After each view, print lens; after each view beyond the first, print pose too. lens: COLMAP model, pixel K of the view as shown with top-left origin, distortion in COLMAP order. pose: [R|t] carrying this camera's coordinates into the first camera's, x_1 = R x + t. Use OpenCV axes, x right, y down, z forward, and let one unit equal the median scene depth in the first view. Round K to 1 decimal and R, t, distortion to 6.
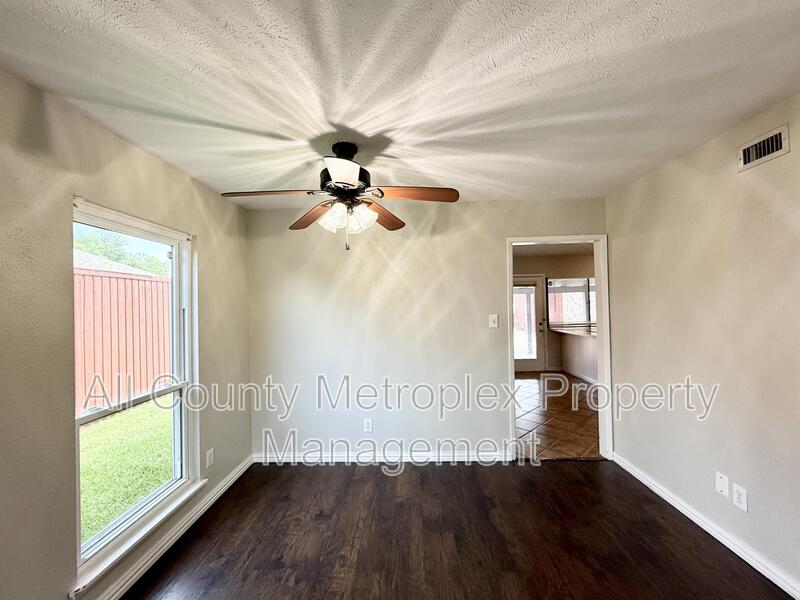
lens RADIAL K [[320.4, 0, 400.1], [0, 320.4, 300.6], [0, 0, 1]] dist [-0.002566, -0.000197]
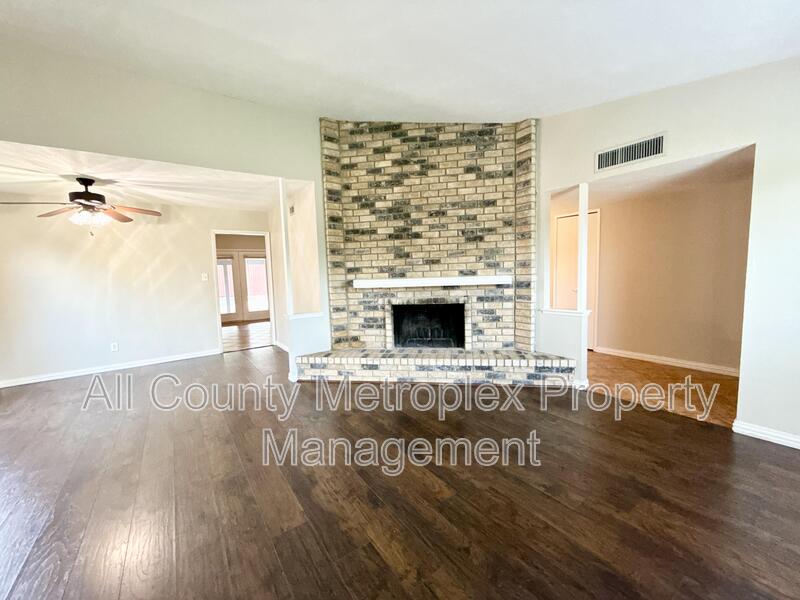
lens RADIAL K [[320.4, 0, 400.5], [0, 320.4, 295.8], [0, 0, 1]] dist [-0.002566, -0.000197]
pose [[0.792026, -0.059261, 0.607605, 0.068492], [0.008929, 0.996295, 0.085532, 0.026948], [-0.610422, -0.062319, 0.789621, -1.033090]]
